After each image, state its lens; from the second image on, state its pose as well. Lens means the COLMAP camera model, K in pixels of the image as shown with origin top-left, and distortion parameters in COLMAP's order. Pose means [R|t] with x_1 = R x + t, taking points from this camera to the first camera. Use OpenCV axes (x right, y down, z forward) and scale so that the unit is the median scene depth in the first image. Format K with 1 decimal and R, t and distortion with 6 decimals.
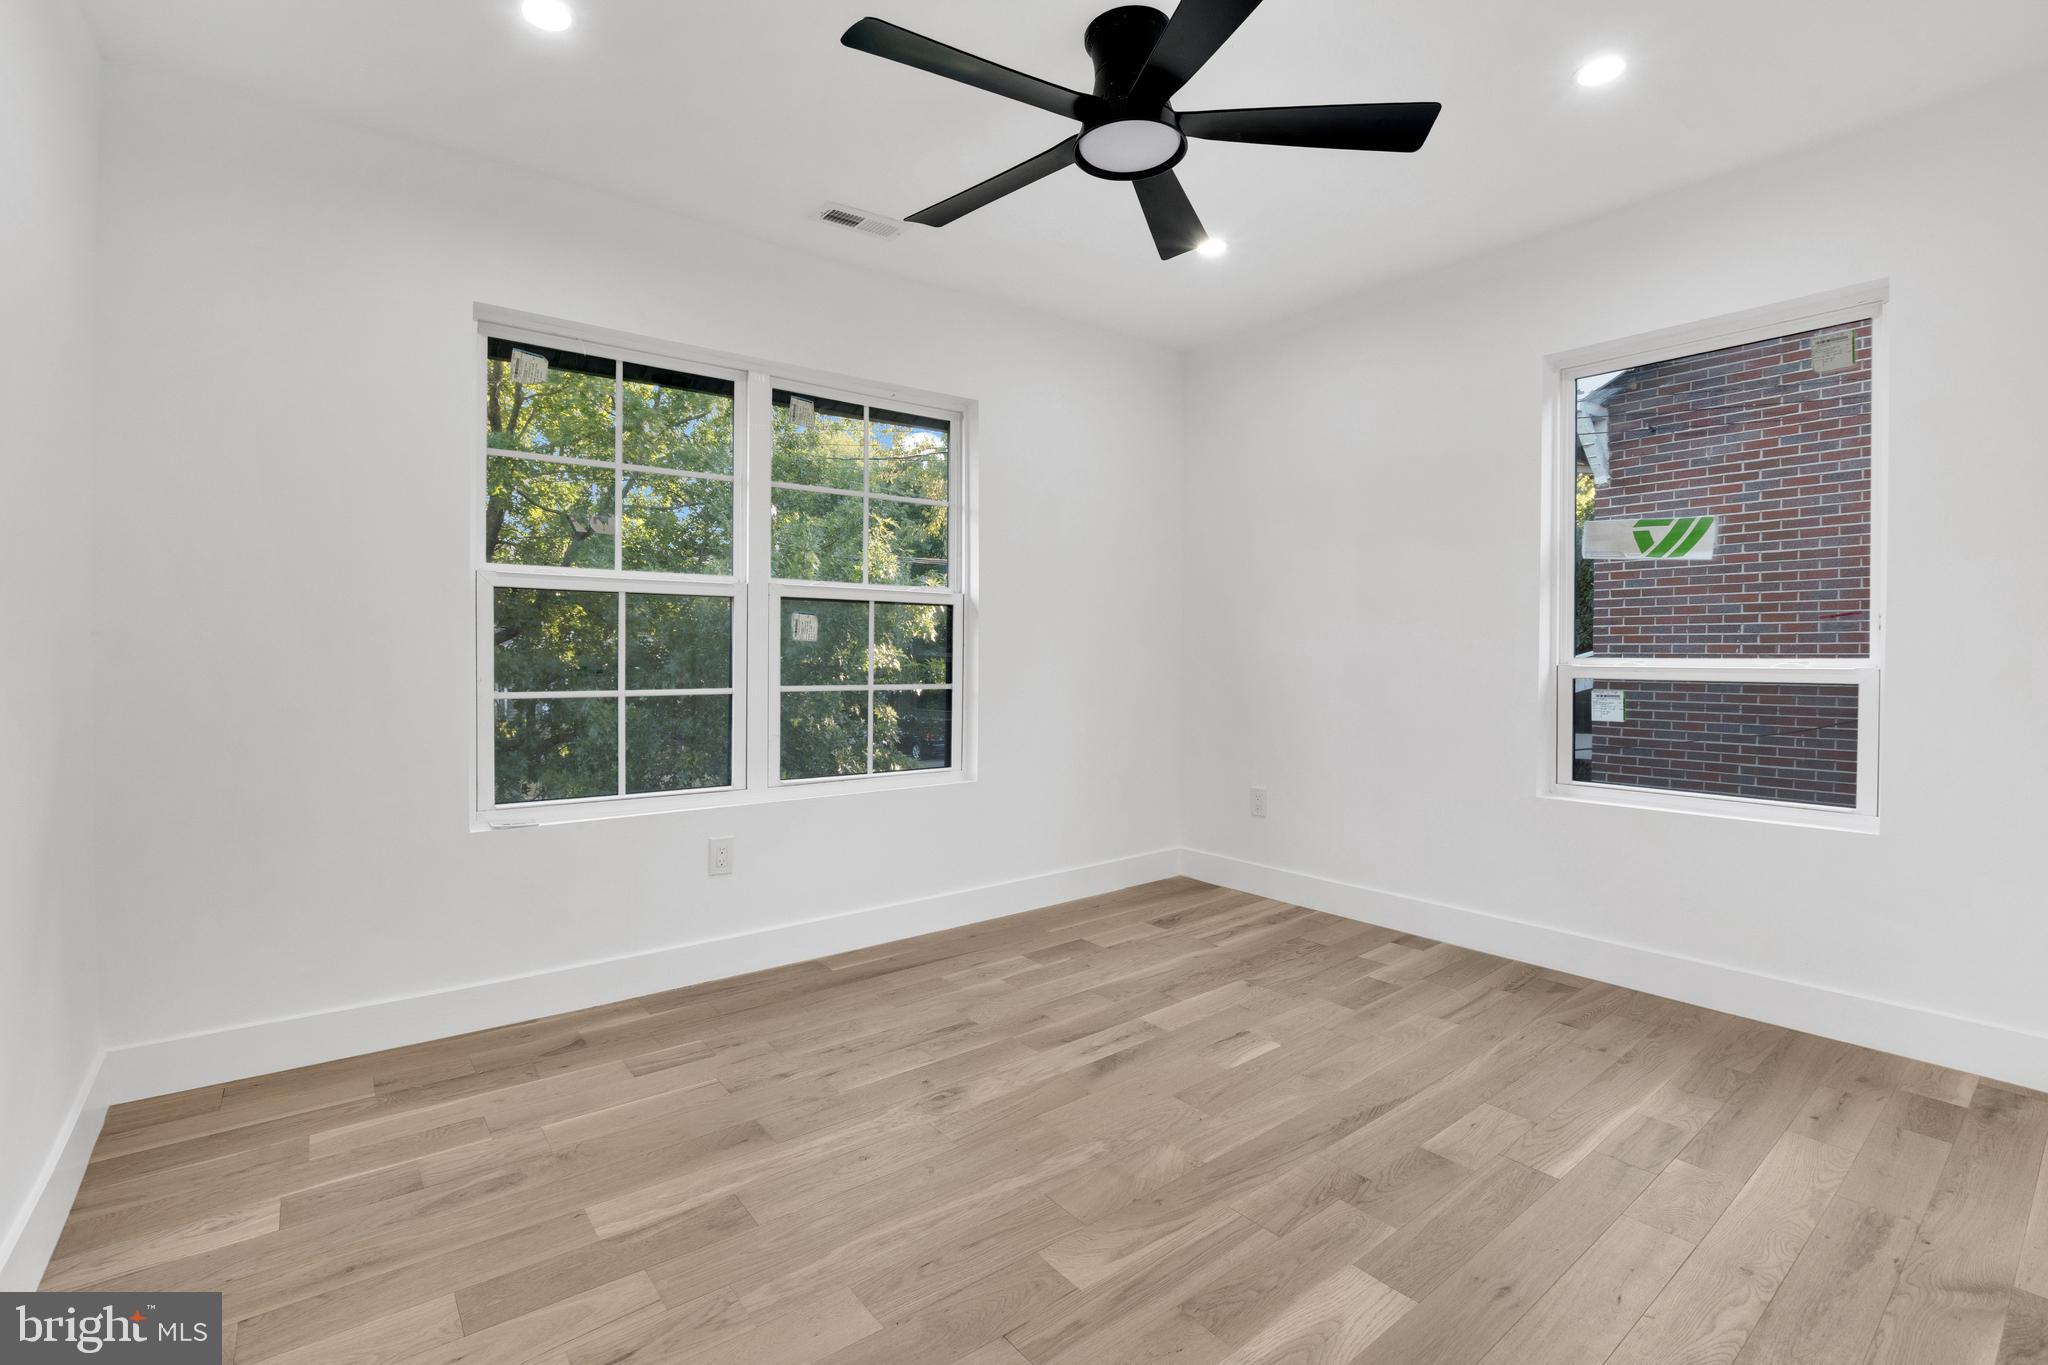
lens RADIAL K [[930.6, 0, 1028.9], [0, 930.6, 654.6], [0, 0, 1]] dist [-0.034173, 0.005453]
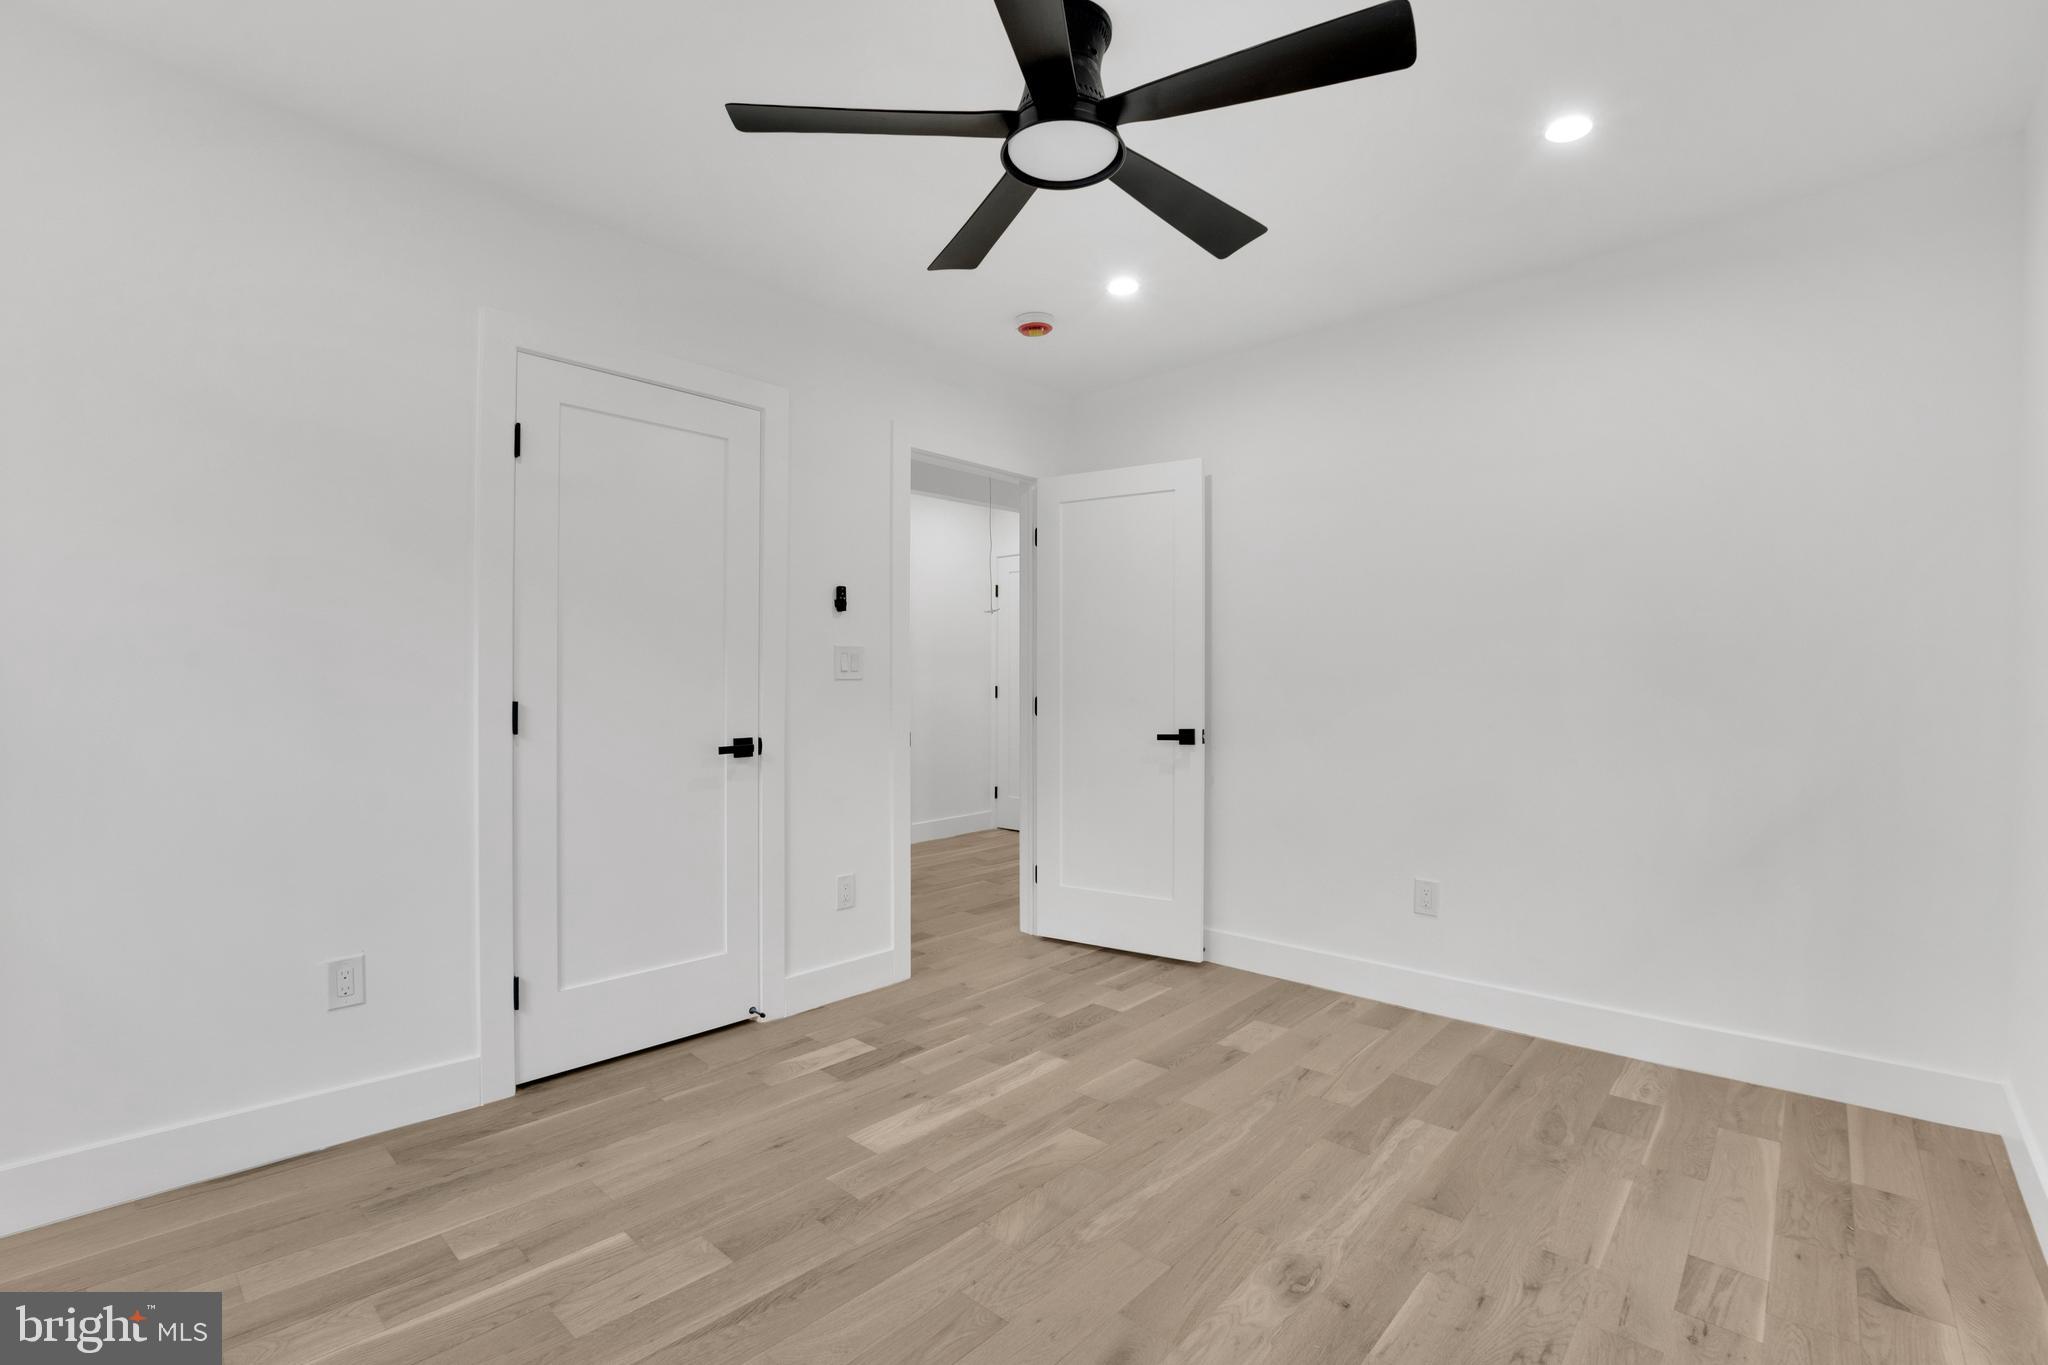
lens RADIAL K [[930.6, 0, 1028.9], [0, 930.6, 654.6], [0, 0, 1]] dist [-0.034173, 0.005453]
pose [[-0.985750, -0.009154, -0.167969, 0.313580], [-0.005644, 0.999756, -0.021363, -0.036733], [0.168124, -0.020111, -0.985561, 2.037710]]
